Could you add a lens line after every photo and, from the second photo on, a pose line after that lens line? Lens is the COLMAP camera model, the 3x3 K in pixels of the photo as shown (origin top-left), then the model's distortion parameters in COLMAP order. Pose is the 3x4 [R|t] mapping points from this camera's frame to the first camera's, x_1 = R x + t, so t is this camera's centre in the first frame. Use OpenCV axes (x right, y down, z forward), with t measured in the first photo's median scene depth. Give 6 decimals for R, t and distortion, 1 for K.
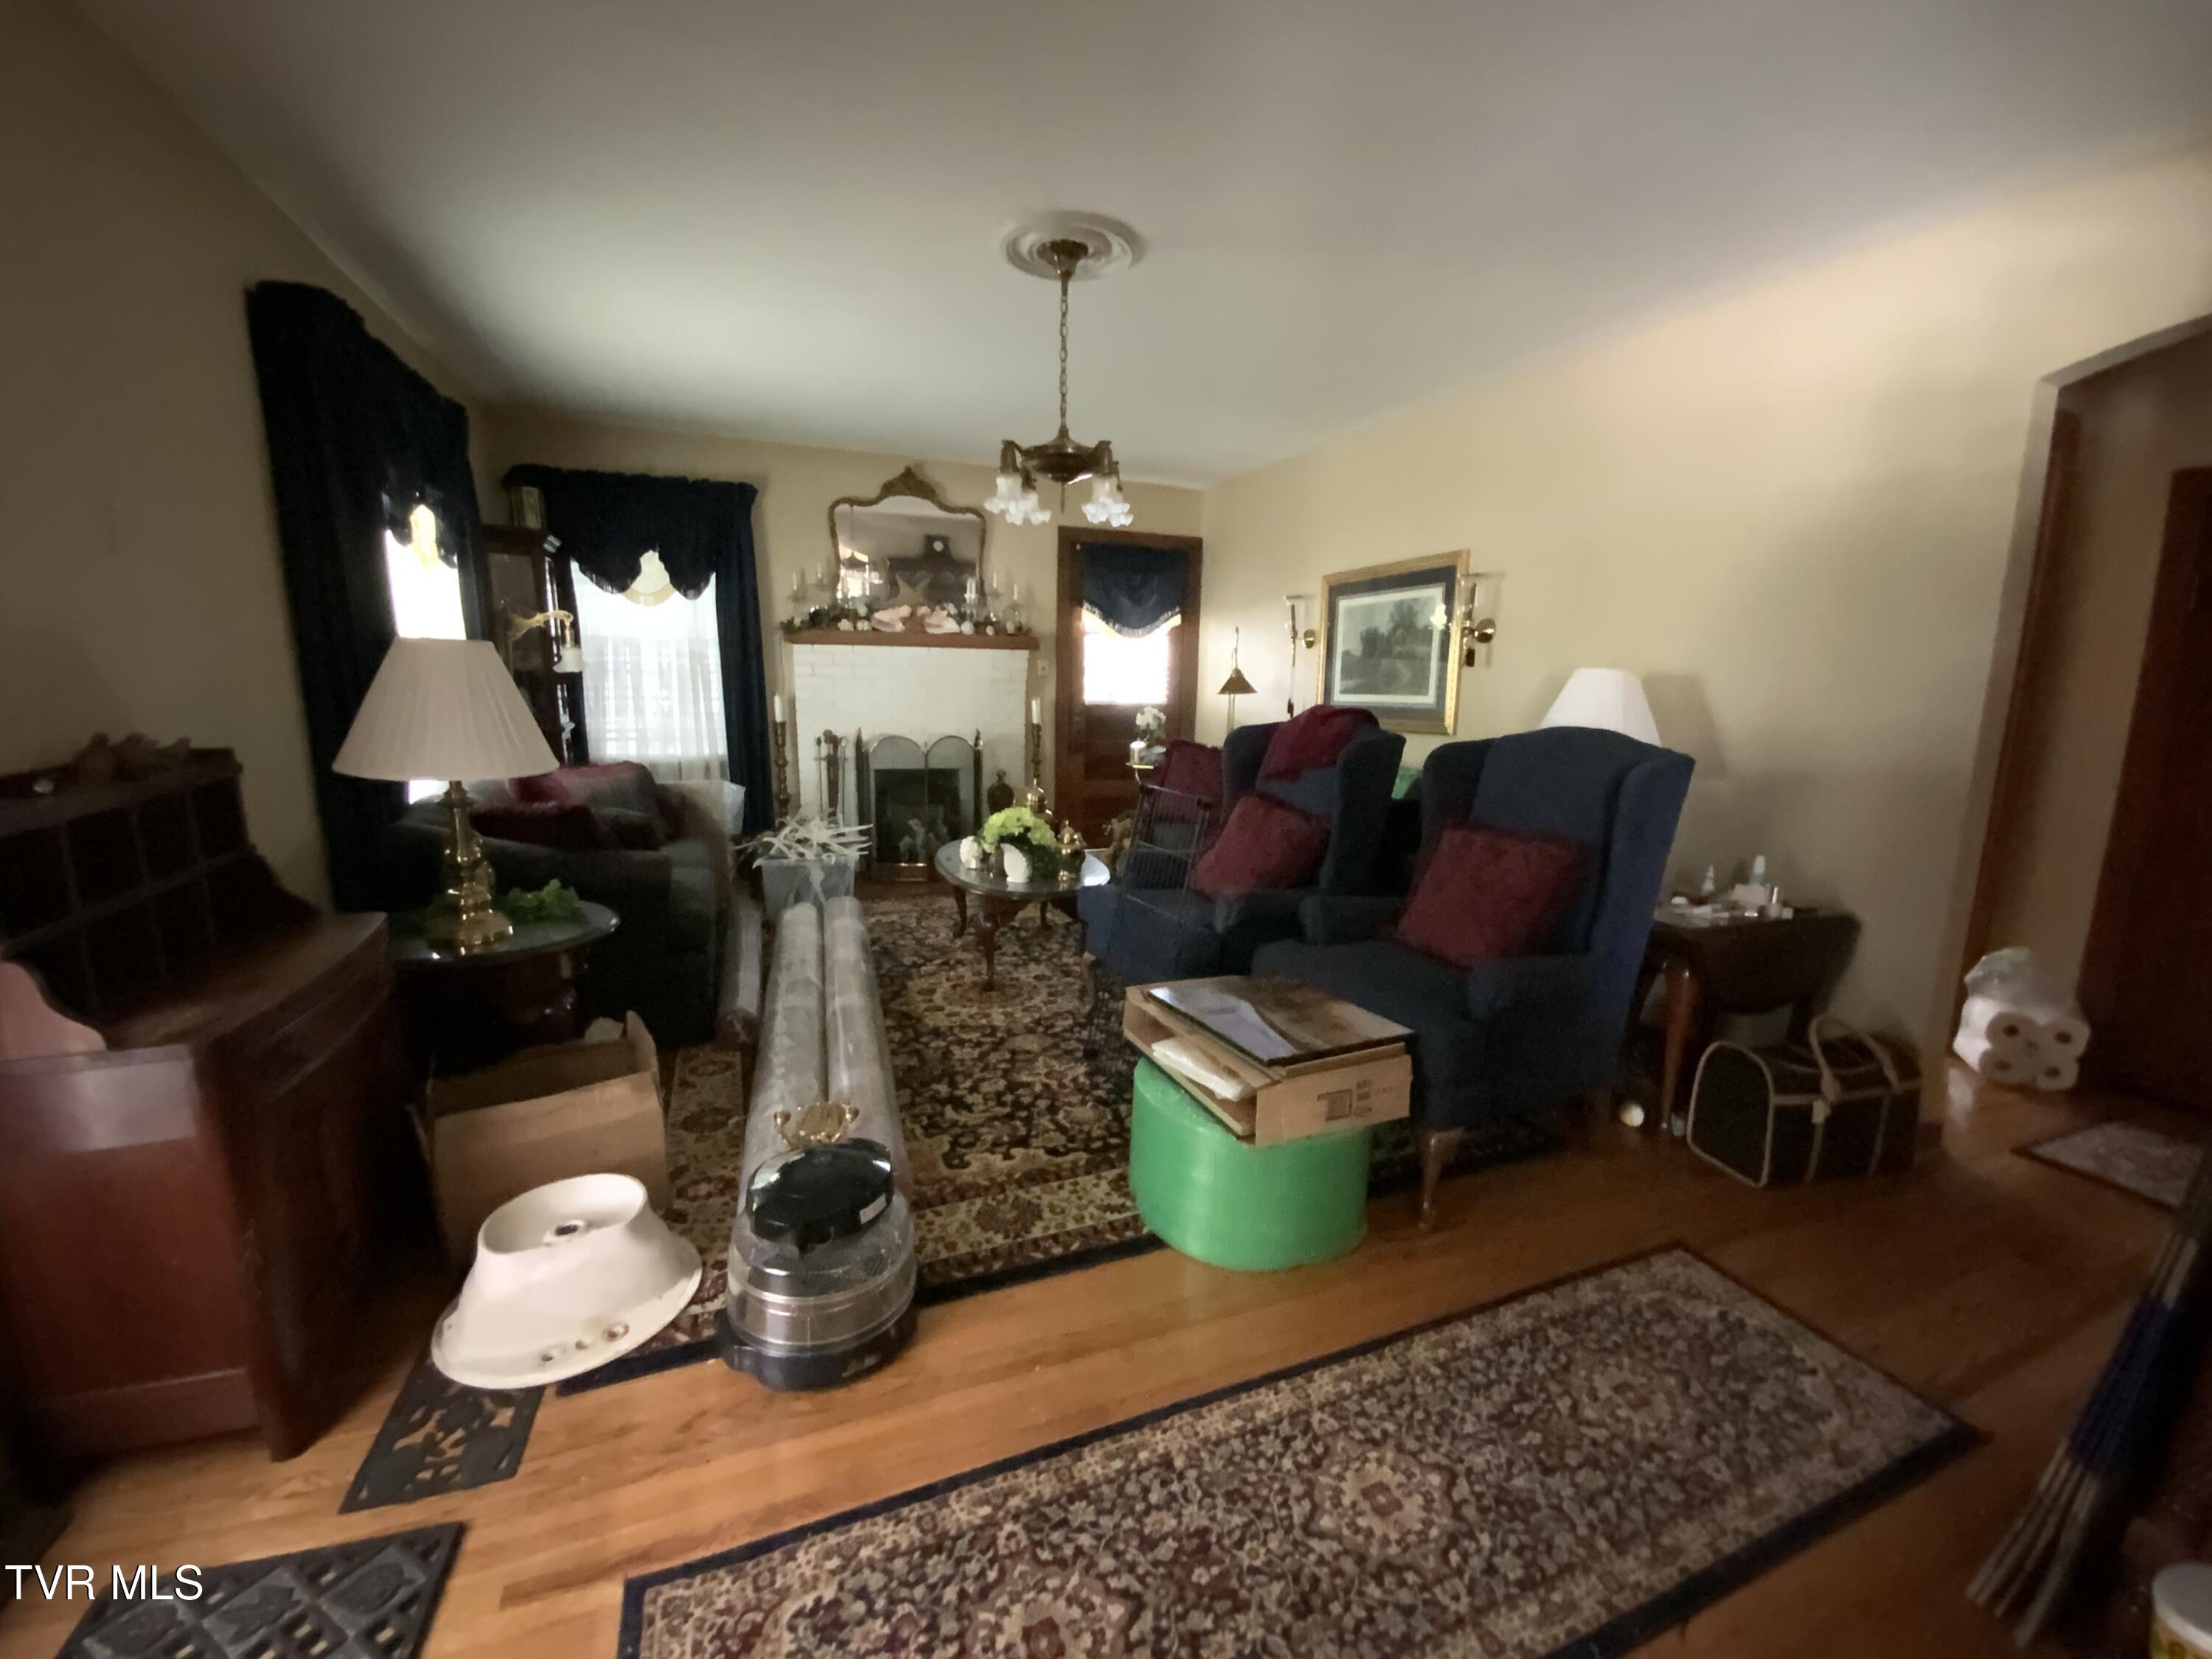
lens RADIAL K [[872.1, 0, 1102.2], [0, 872.1, 831.7], [0, 0, 1]] dist [0.001450, -0.000333]
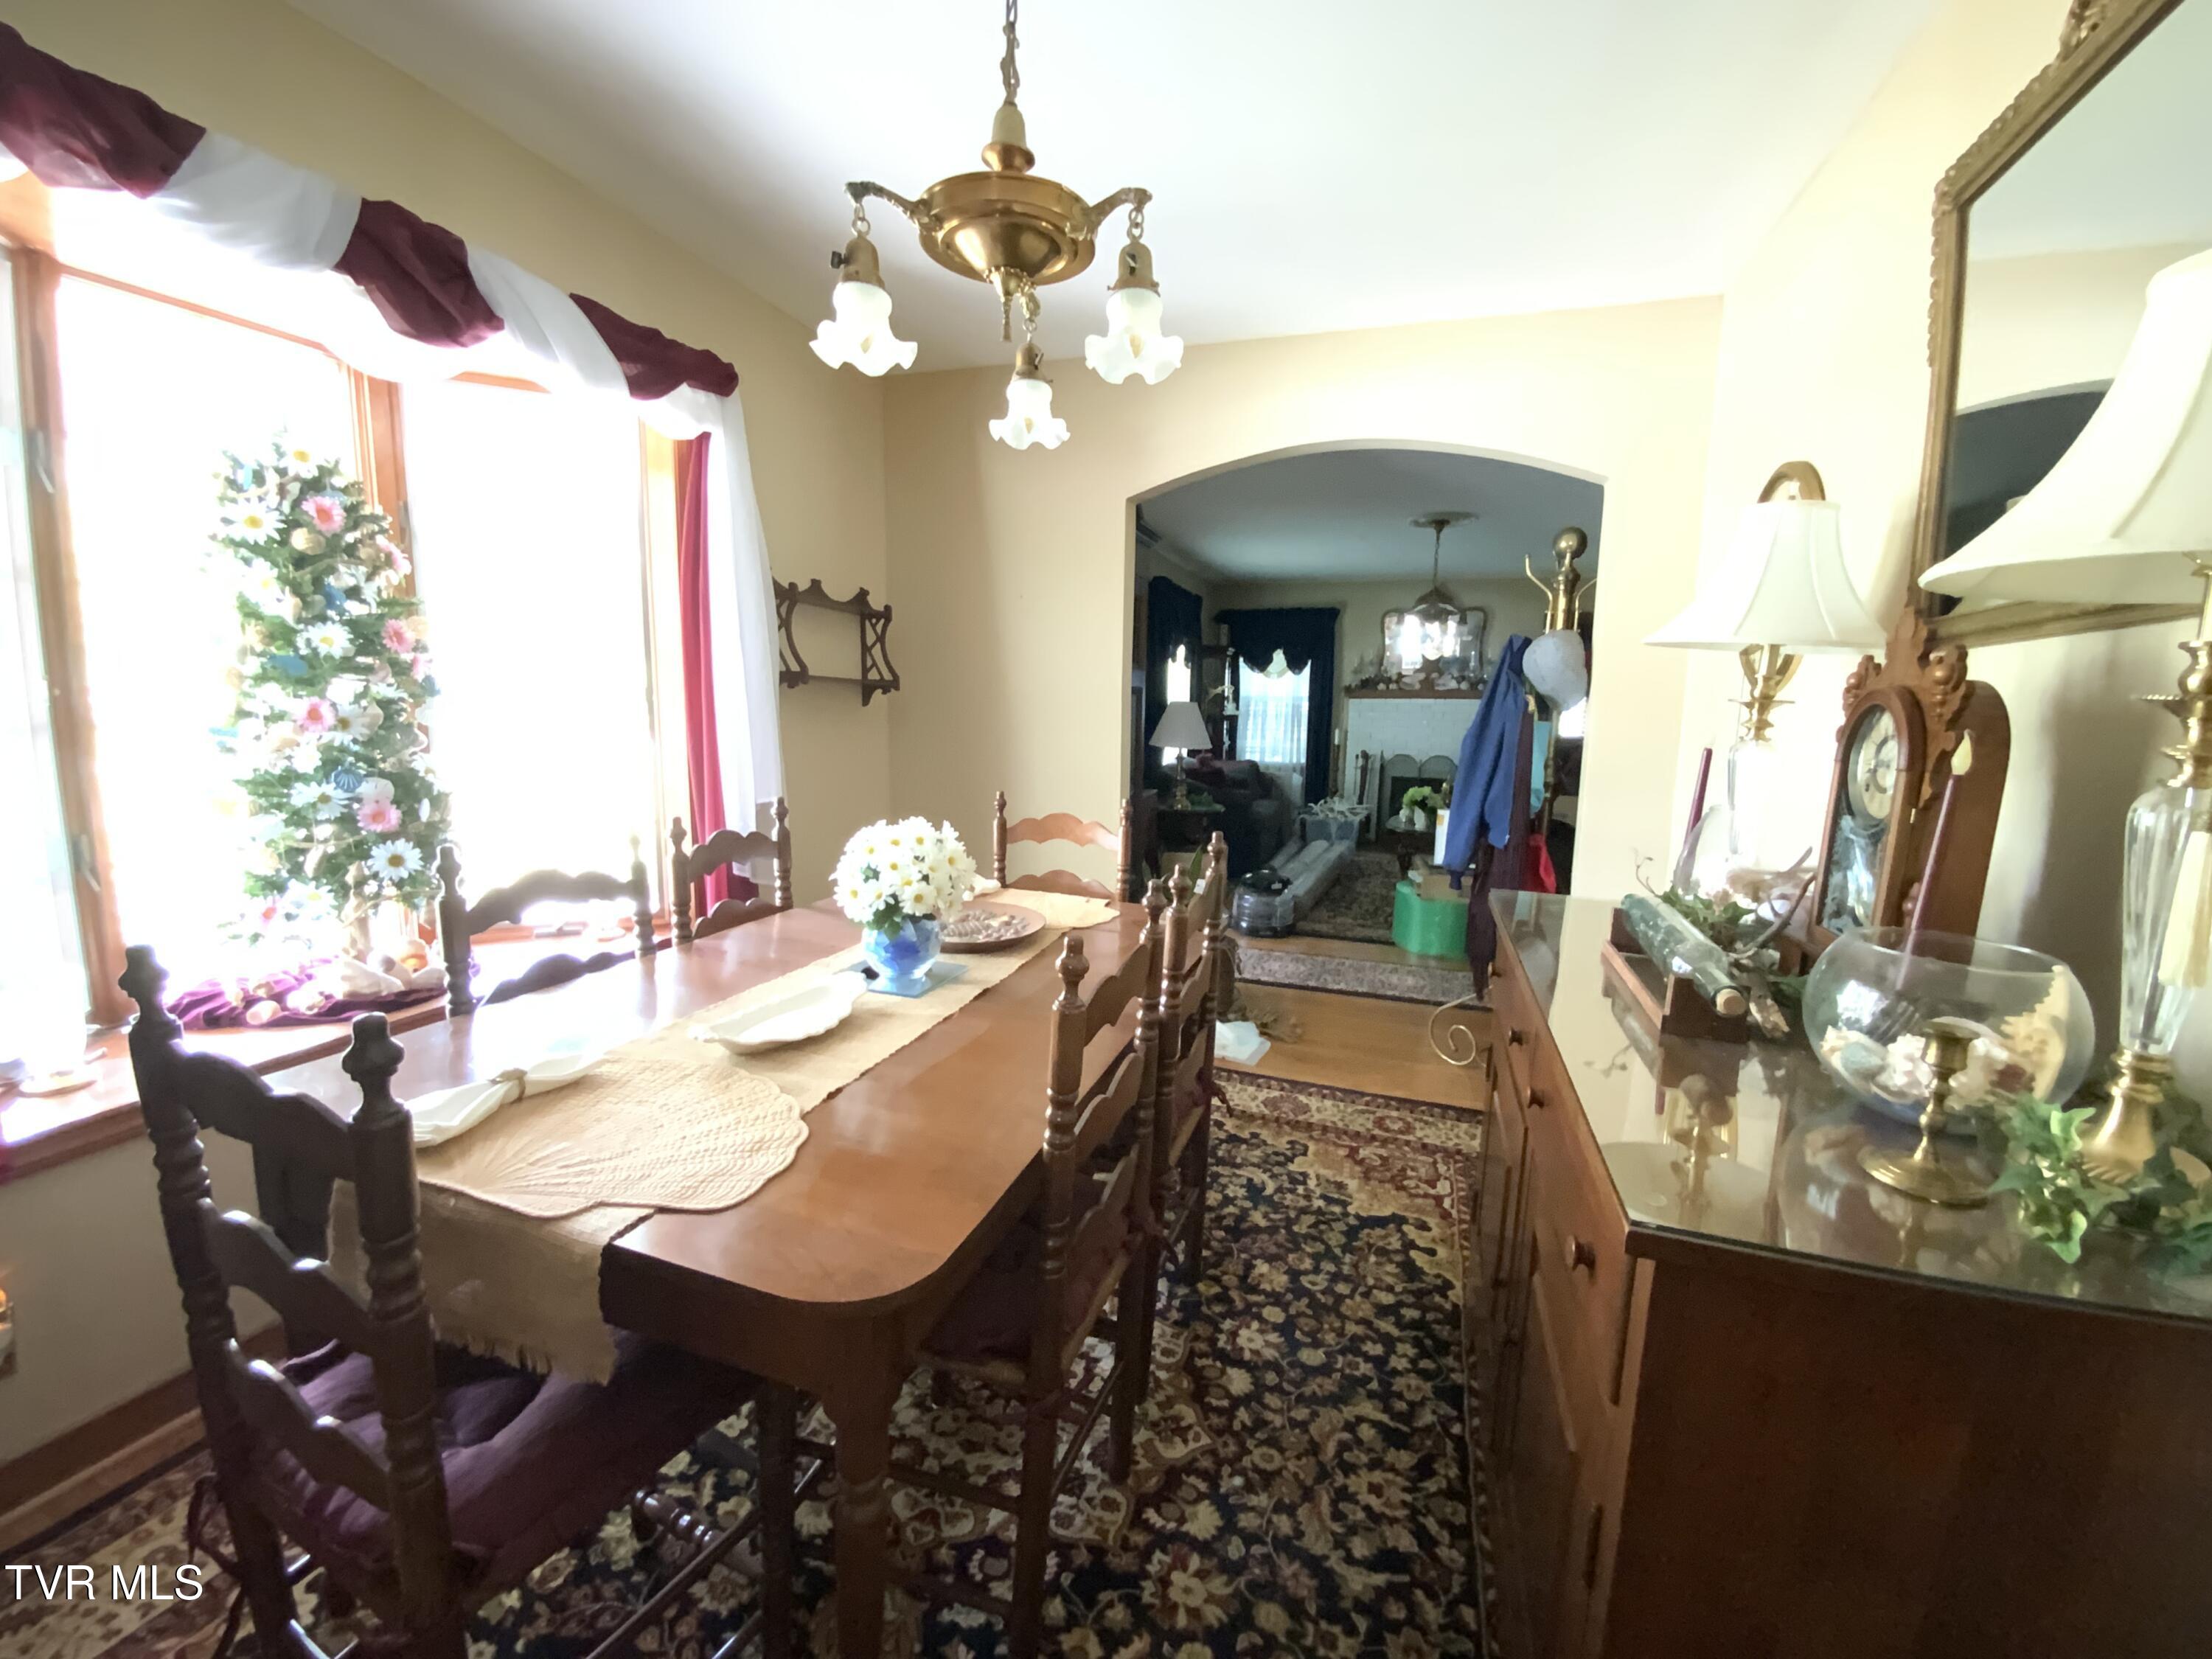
lens RADIAL K [[901.8, 0, 1106.0], [0, 901.8, 829.5], [0, 0, 1]] dist [0.022947, -0.017943]
pose [[0.756185, 0.081577, -0.649252, 0.471260], [-0.119567, 0.992720, -0.014527, 0.123774], [0.643341, 0.088614, 0.760434, -0.641531]]
